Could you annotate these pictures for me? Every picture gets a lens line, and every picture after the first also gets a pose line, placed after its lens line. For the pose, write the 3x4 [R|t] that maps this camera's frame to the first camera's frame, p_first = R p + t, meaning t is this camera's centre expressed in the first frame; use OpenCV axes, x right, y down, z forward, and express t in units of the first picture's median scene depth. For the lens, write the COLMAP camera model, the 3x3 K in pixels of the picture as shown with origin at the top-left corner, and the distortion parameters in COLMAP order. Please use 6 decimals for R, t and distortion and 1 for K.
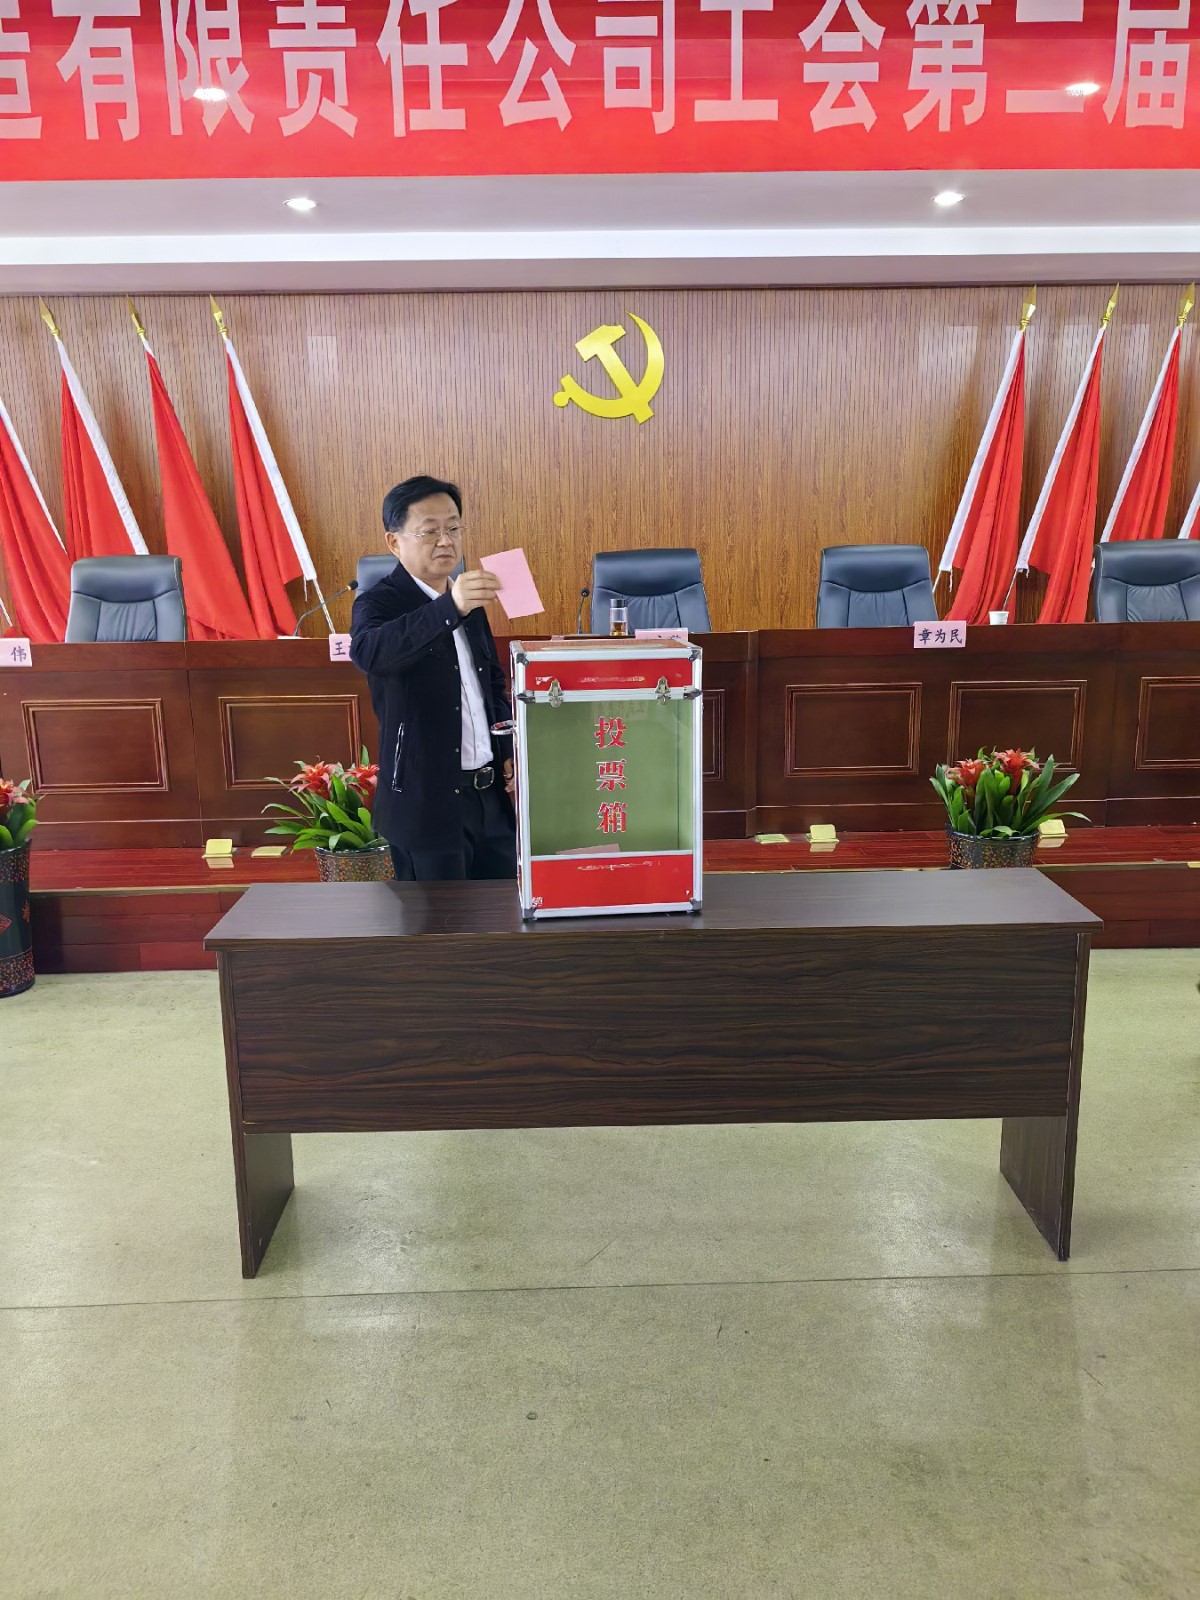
lens RADIAL K [[1271.1, 0, 587.9], [0, 1271.1, 873.4], [0, 0, 1]] dist [-0.001871, -0.013016]
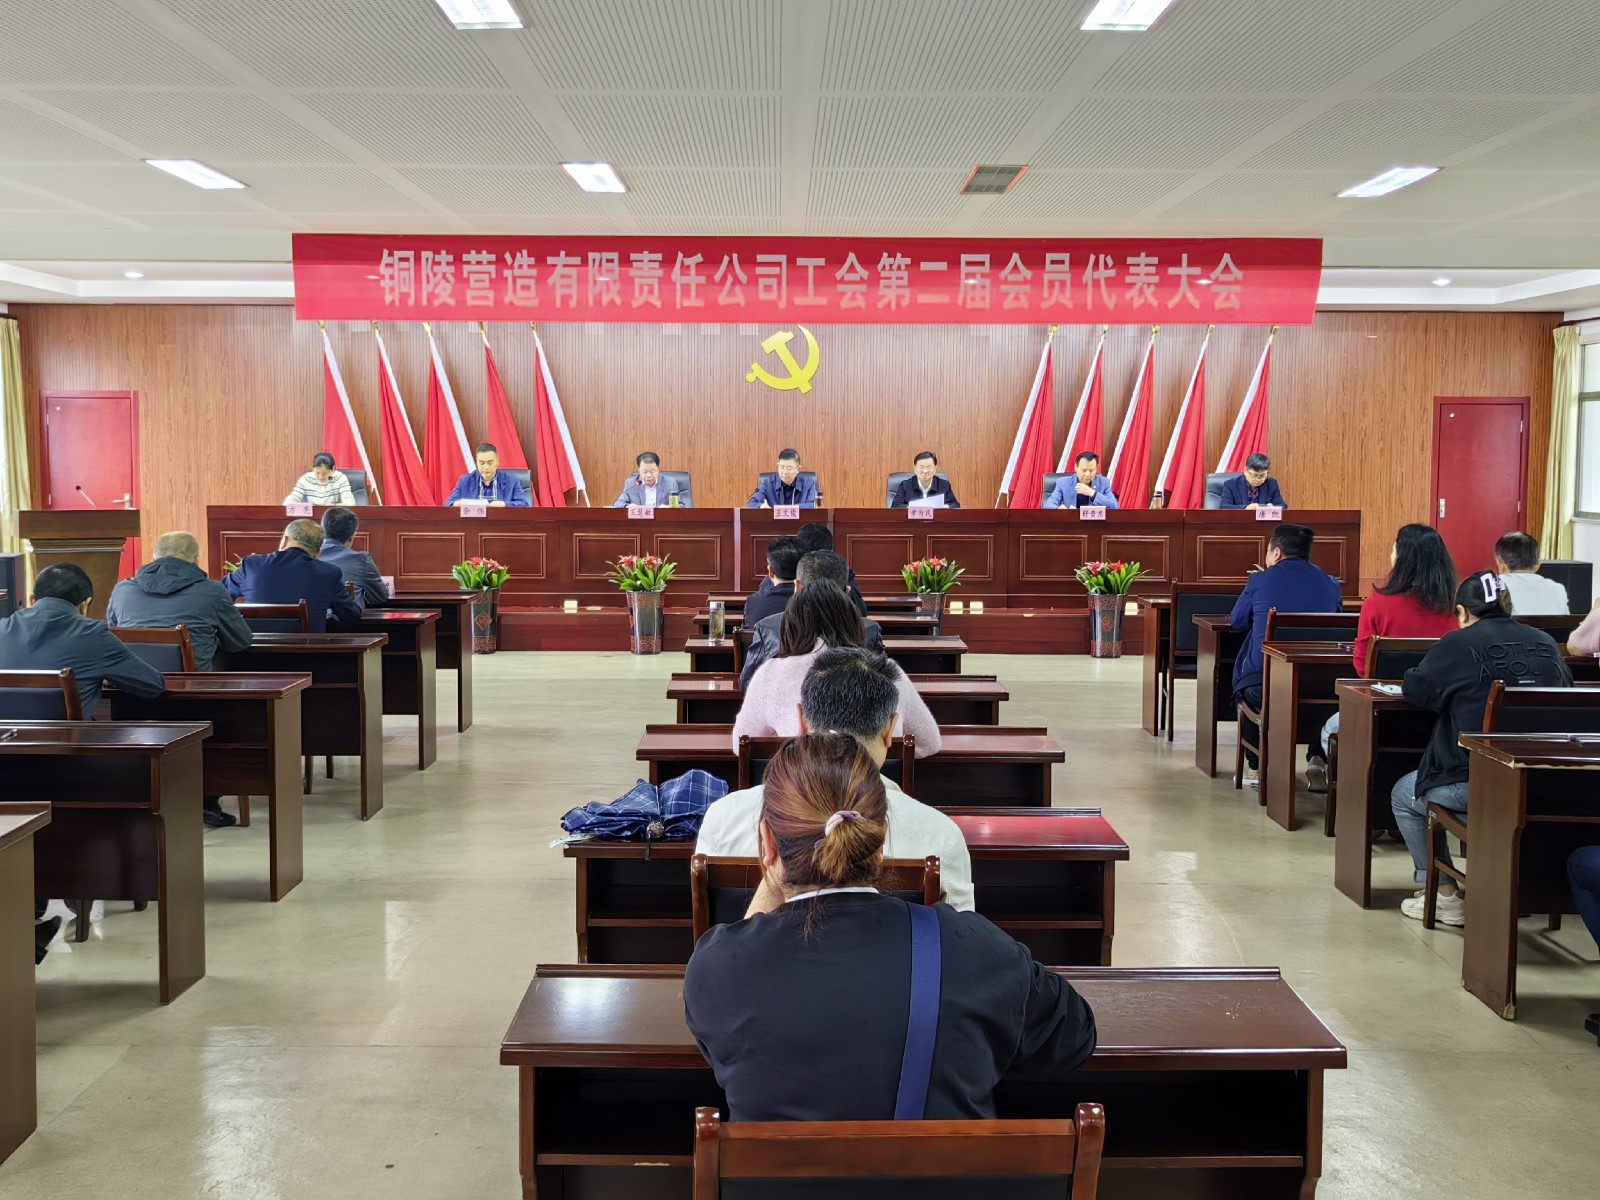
lens RADIAL K [[1937.7, 0, 800.6], [0, 1937.7, 600.9], [0, 0, 1]] dist [-0.018039, 0.000000]
pose [[0.999720, 0.021528, -0.009780, 0.148390], [-0.023014, 0.980817, -0.193569, 0.742389], [0.005426, 0.193740, 0.981038, -2.700501]]
